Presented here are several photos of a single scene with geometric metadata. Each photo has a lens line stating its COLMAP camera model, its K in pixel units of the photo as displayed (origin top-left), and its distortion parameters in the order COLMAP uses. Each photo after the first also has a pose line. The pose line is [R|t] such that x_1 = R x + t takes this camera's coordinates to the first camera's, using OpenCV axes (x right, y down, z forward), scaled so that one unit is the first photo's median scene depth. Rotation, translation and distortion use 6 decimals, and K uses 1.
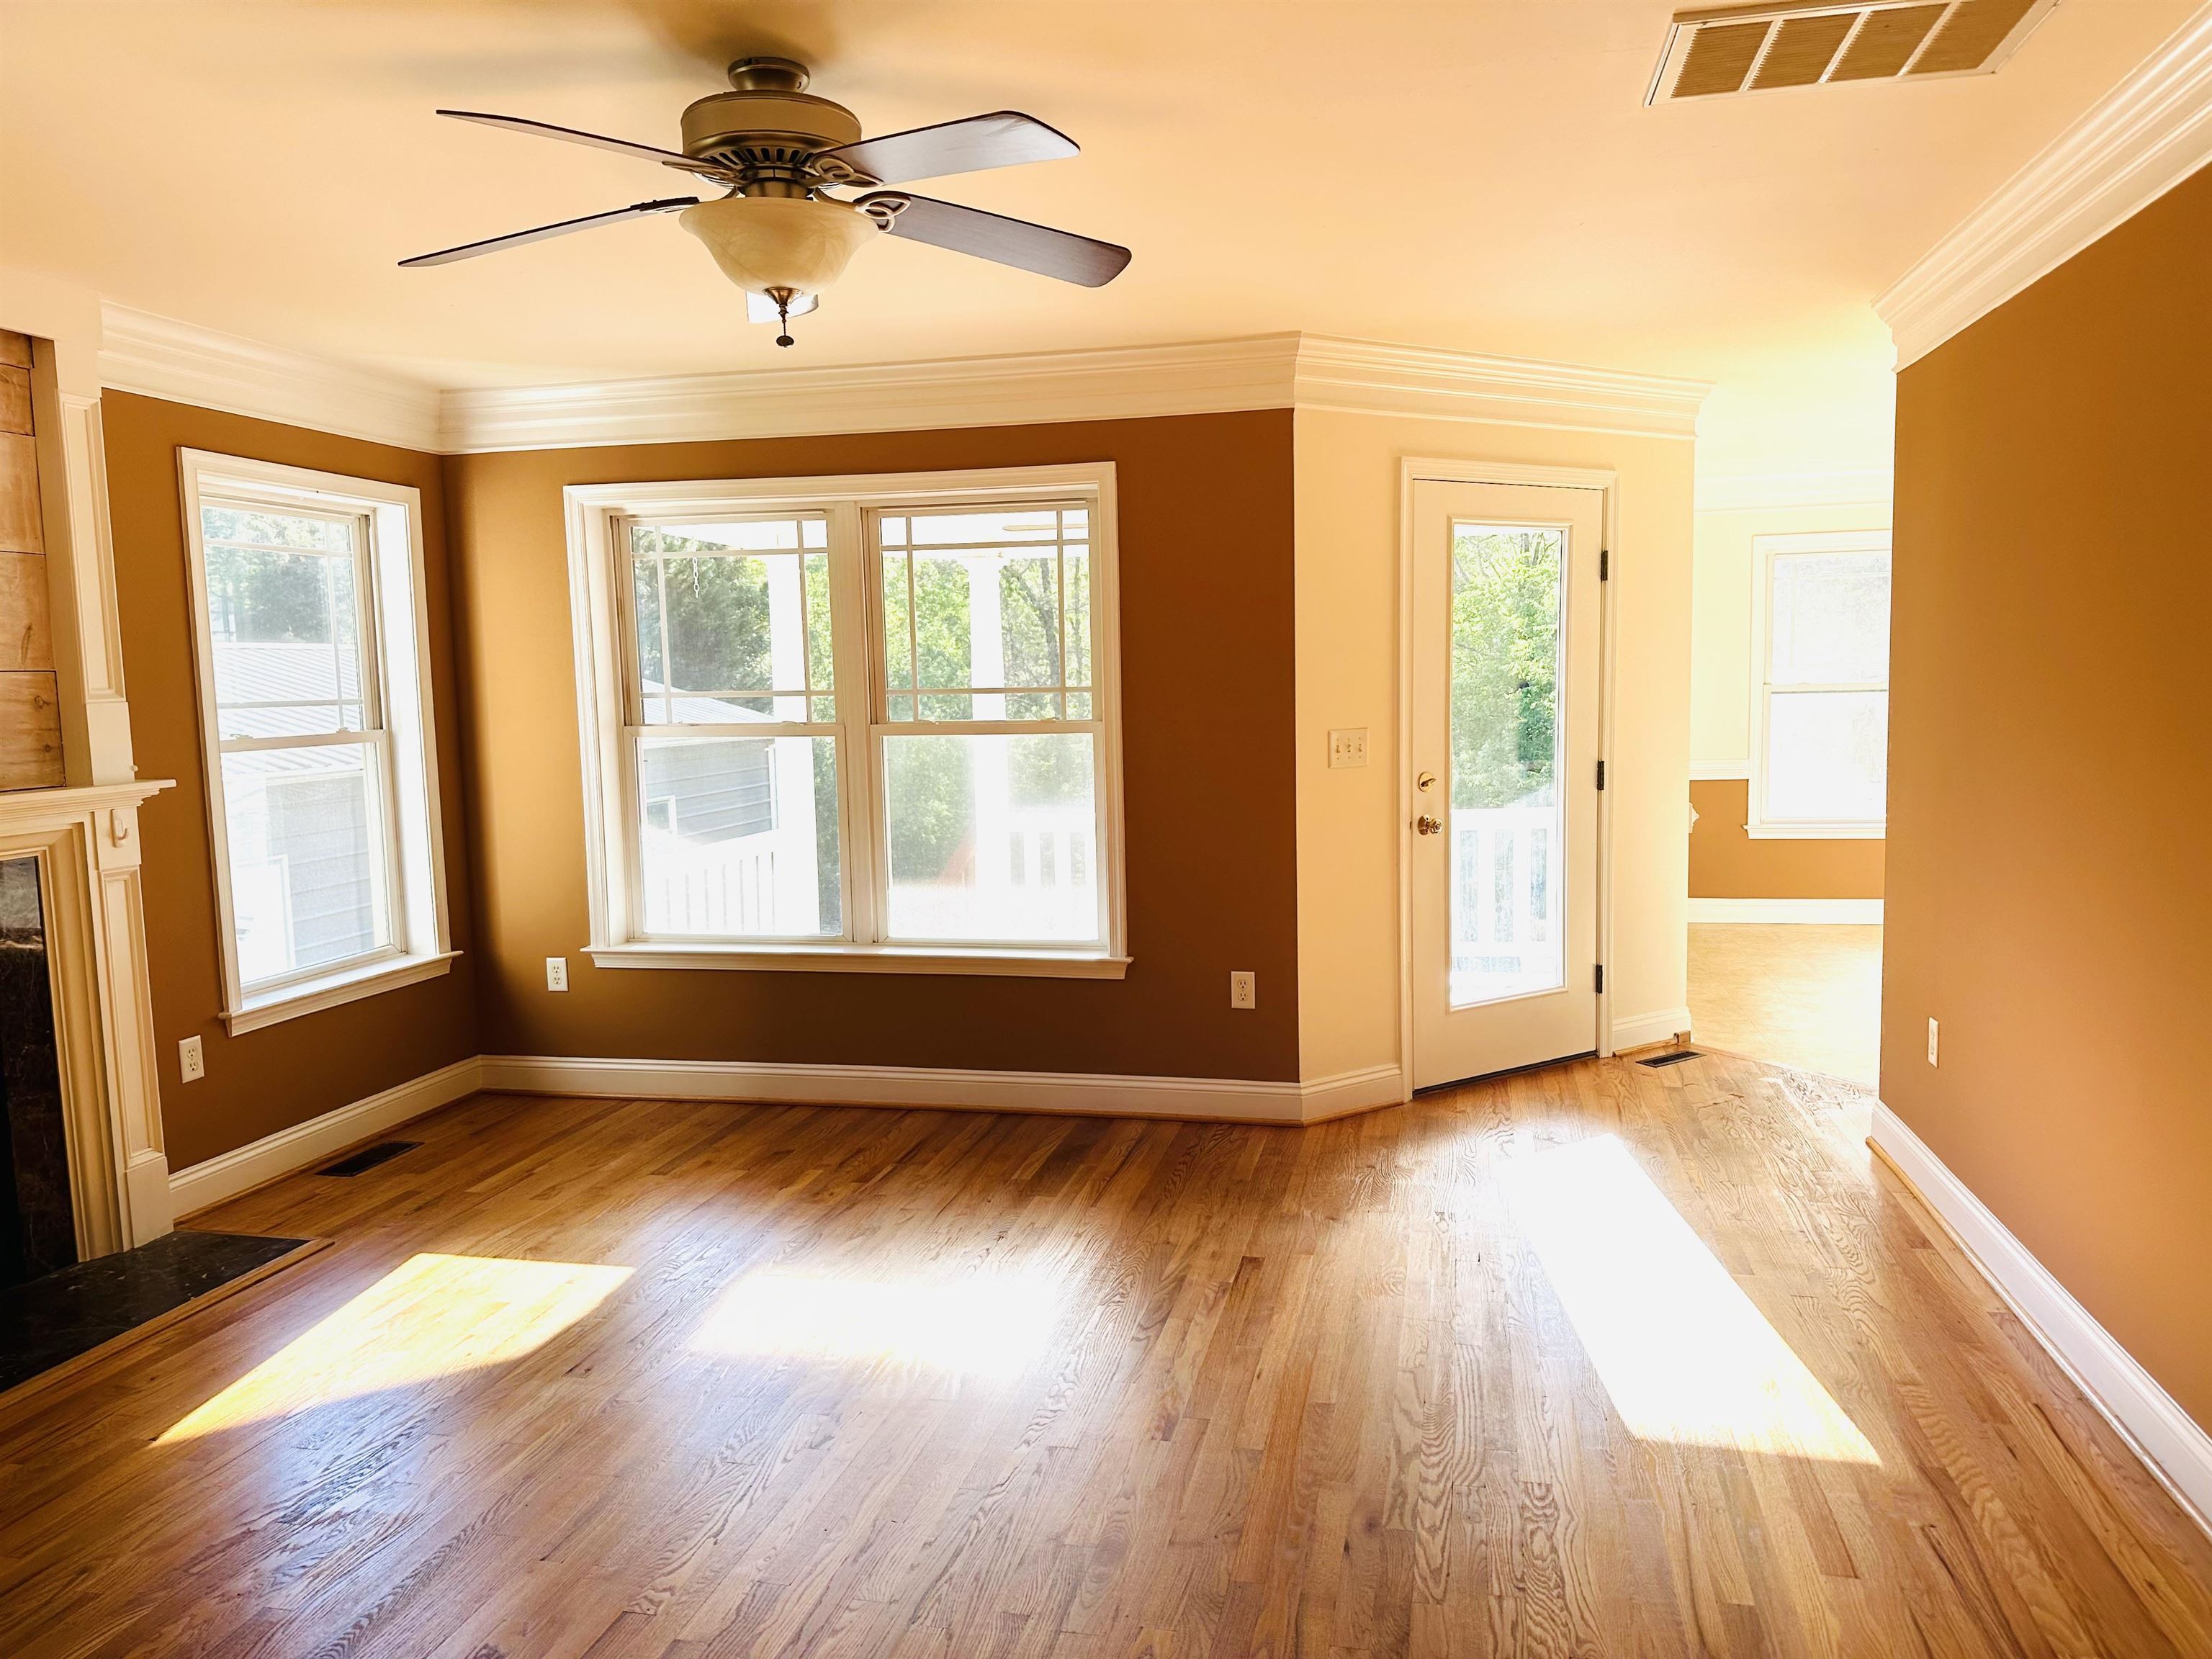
lens RADIAL K [[1525.6, 0, 1101.0], [0, 1525.6, 800.5], [0, 0, 1]] dist [0.065518, -0.087510]
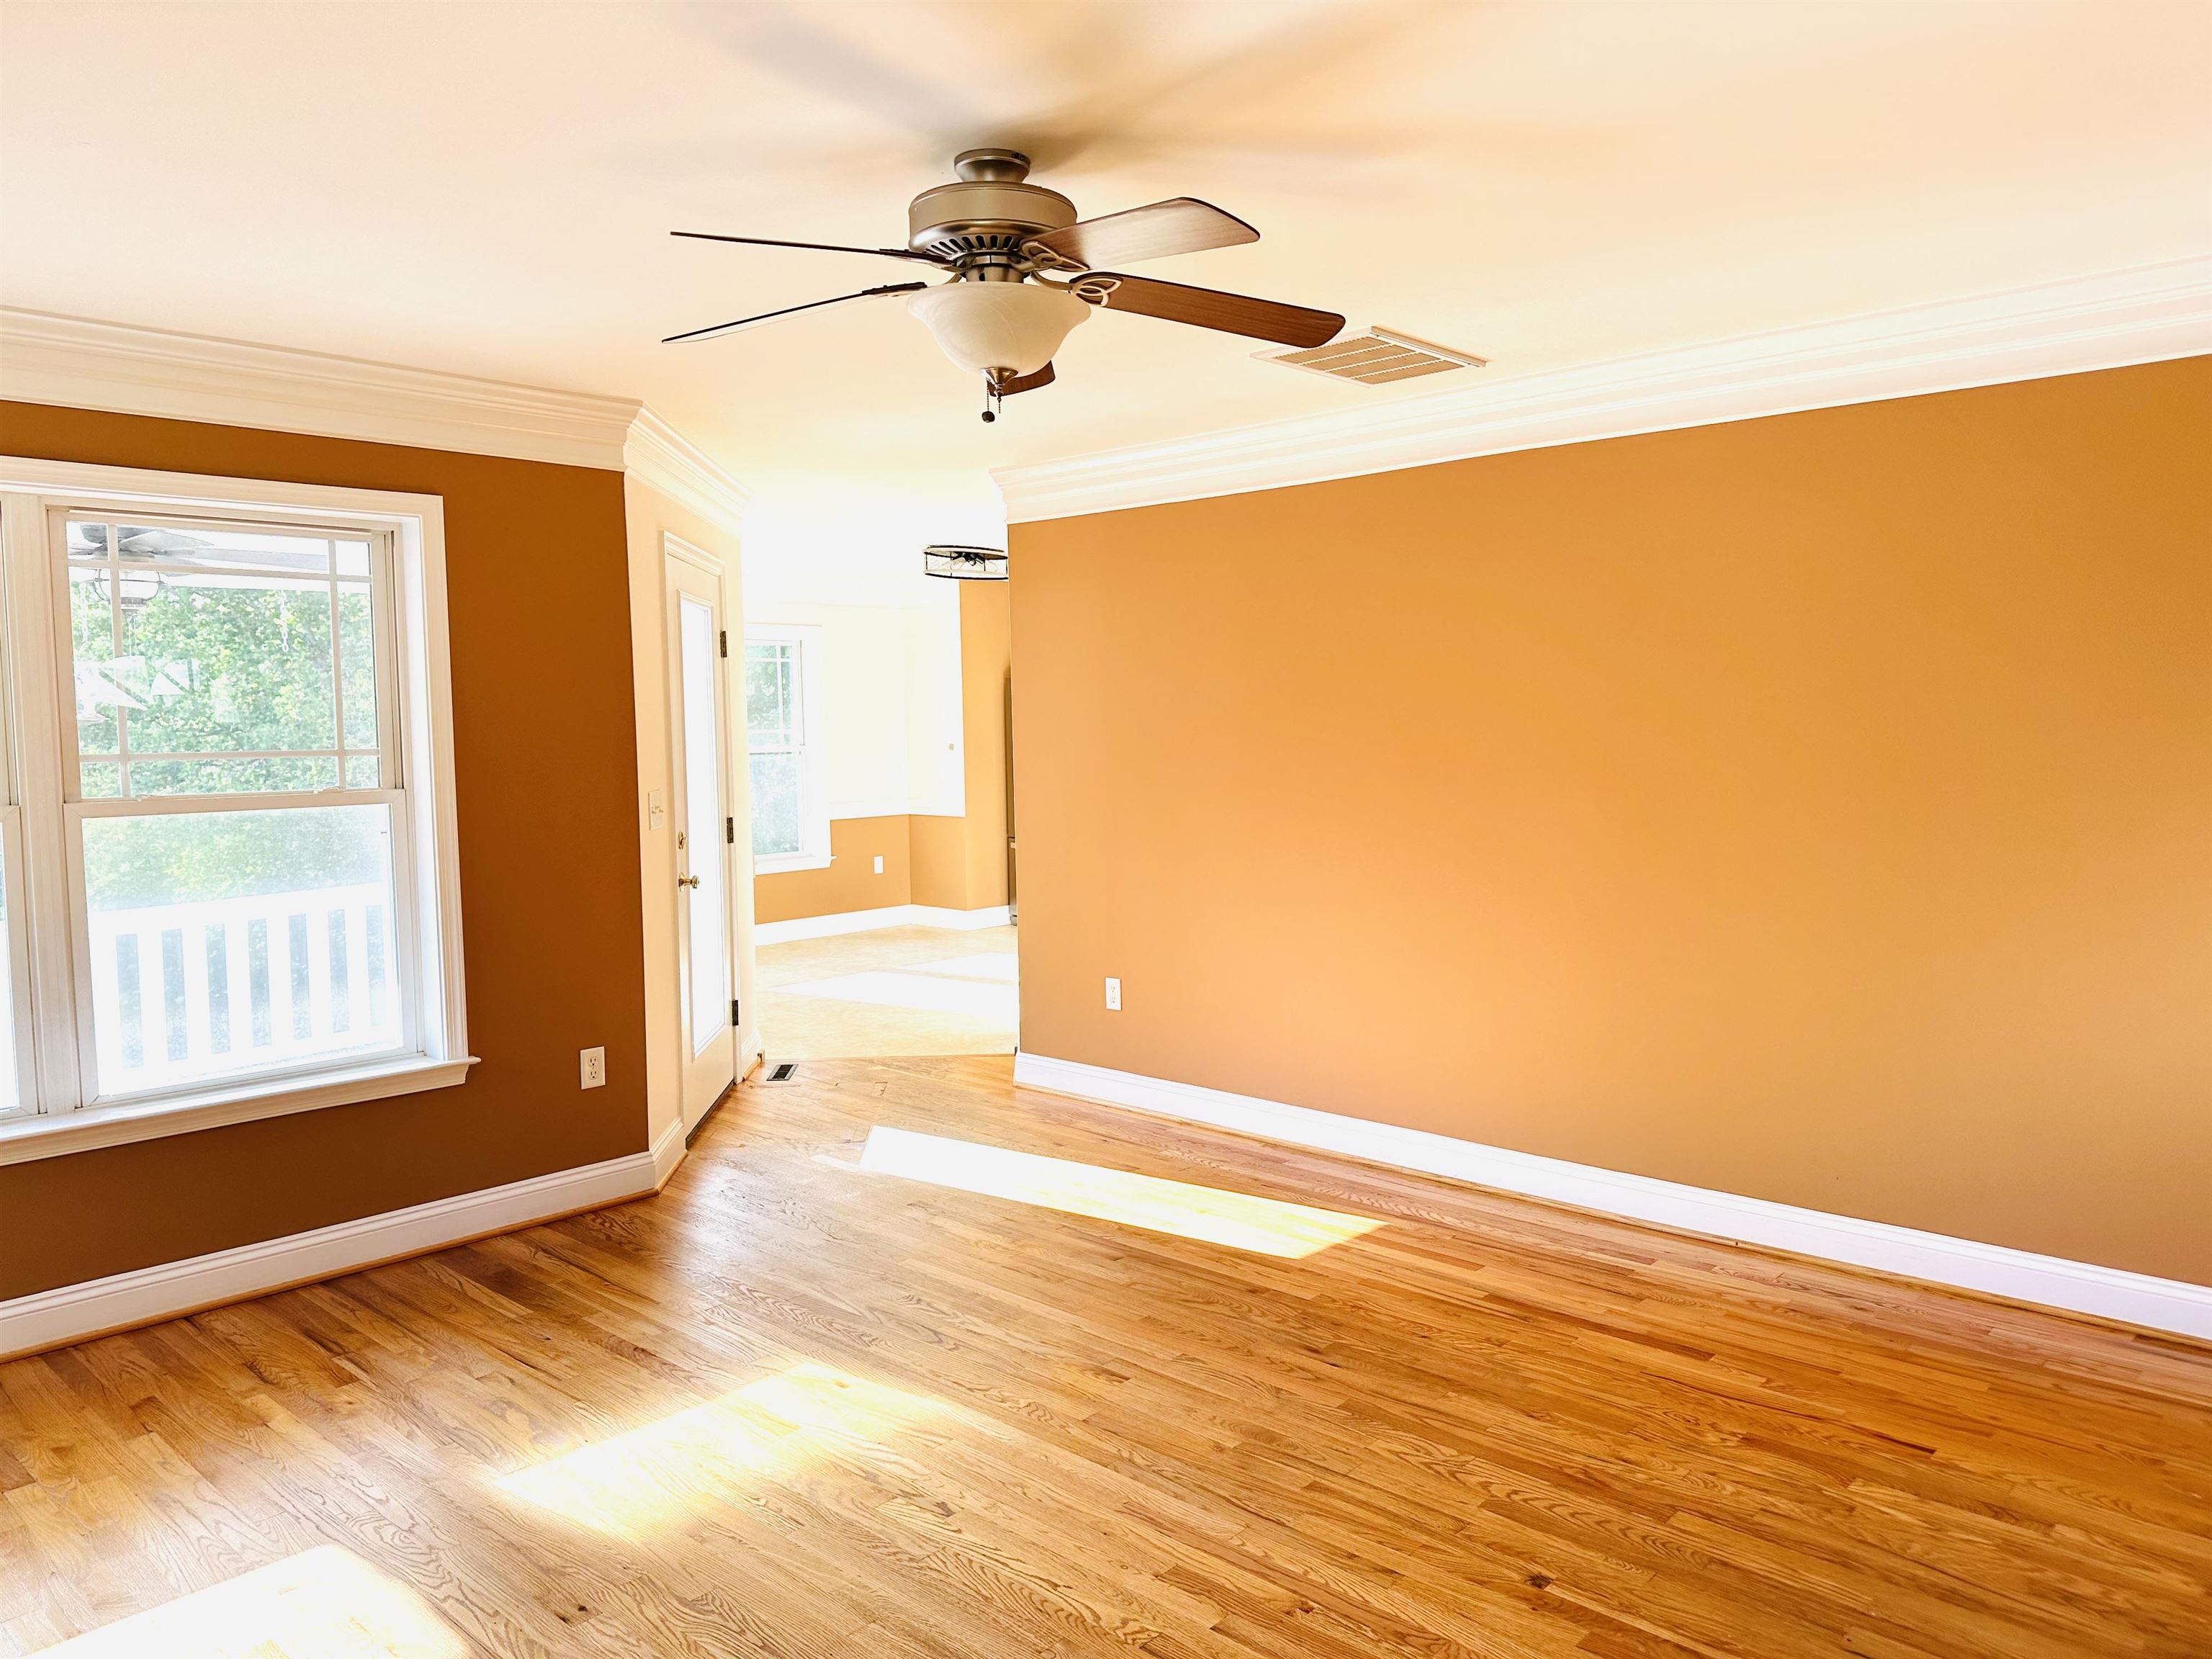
lens RADIAL K [[1549.9, 0, 1117.6], [0, 1549.9, 811.9], [0, 0, 1]] dist [0.015465, -0.032769]
pose [[0.500630, -0.037573, 0.864846, -0.577154], [0.066792, 0.997756, 0.004684, -0.018014], [-0.863081, 0.055420, 0.502016, 0.224366]]
